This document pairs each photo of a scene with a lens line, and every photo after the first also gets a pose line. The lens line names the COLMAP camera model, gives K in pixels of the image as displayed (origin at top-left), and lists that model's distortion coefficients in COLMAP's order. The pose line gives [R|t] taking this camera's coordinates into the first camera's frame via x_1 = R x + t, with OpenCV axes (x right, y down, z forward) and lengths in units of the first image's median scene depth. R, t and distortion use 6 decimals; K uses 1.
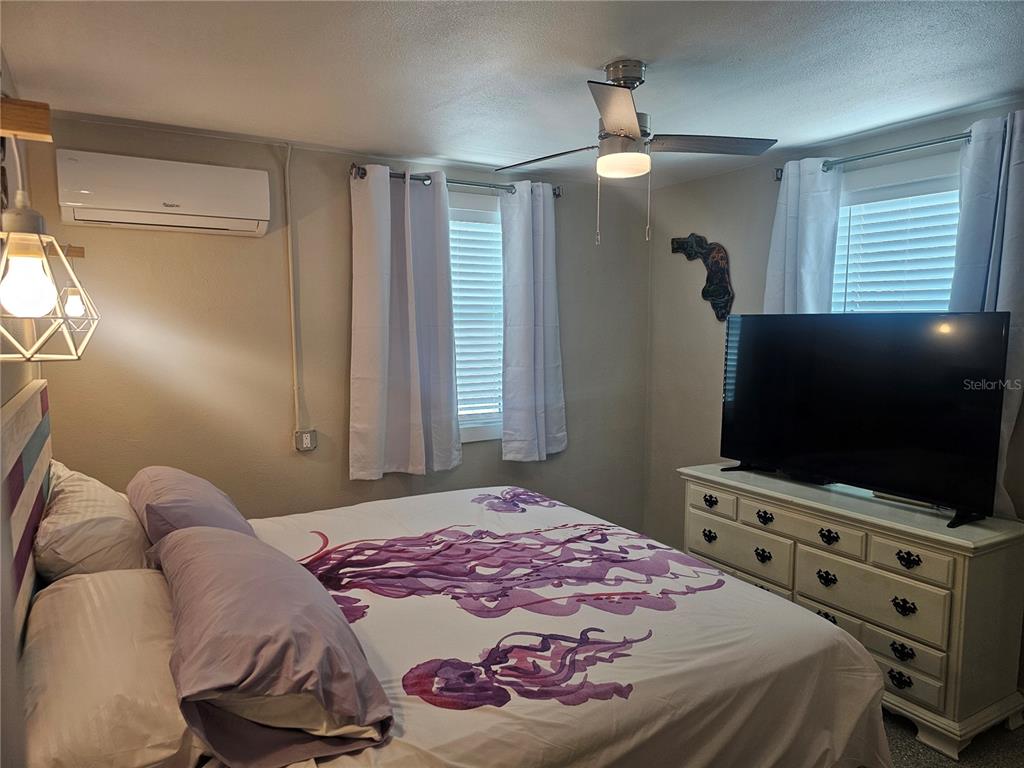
lens RADIAL K [[685.8, 0, 512.7], [0, 685.8, 385.3], [0, 0, 1]] dist [0.008475, -0.011508]
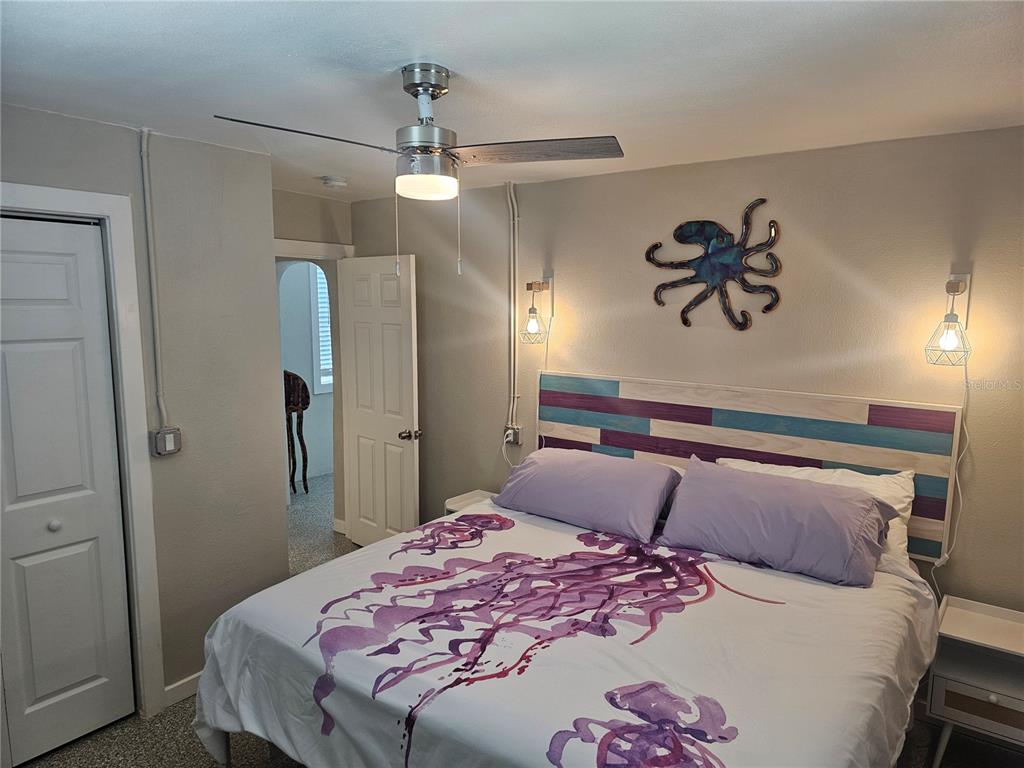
lens RADIAL K [[685.8, 0, 511.0], [0, 685.8, 387.5], [0, 0, 1]] dist [0.008475, -0.011508]
pose [[-0.925448, 0.043774, -0.376337, 0.415699], [-0.044120, 0.974094, 0.221798, -0.279785], [0.376297, 0.221867, -0.899542, 1.949857]]
